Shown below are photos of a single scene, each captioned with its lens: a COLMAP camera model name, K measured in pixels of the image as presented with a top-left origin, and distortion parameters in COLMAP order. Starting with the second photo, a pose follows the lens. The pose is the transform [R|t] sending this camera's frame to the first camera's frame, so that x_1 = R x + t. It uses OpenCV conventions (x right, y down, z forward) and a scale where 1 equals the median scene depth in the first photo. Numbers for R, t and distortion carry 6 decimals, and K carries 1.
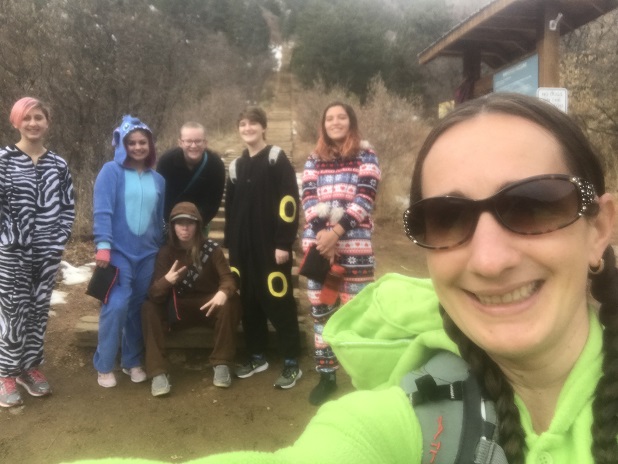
lens RADIAL K [[576.3, 0, 309.0], [0, 576.3, 232.0], [0, 0, 1]] dist [-0.001244, -0.218178]
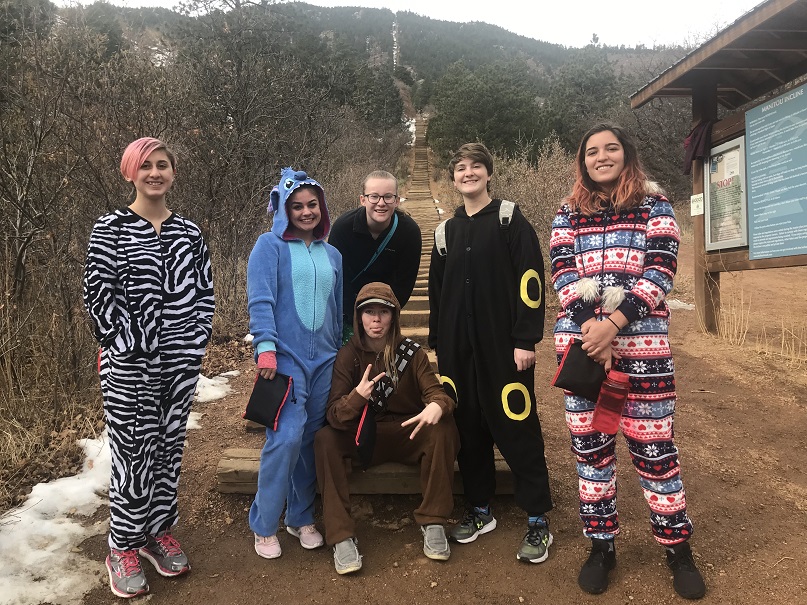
lens RADIAL K [[754.5, 0, 403.5], [0, 754.5, 302.5], [0, 0, 1]] dist [-0.107664, -0.000991]
pose [[0.993703, -0.019211, -0.110385, -0.091015], [0.017104, 0.999654, -0.020002, -0.009950], [0.110731, 0.017988, 0.993688, 0.137099]]
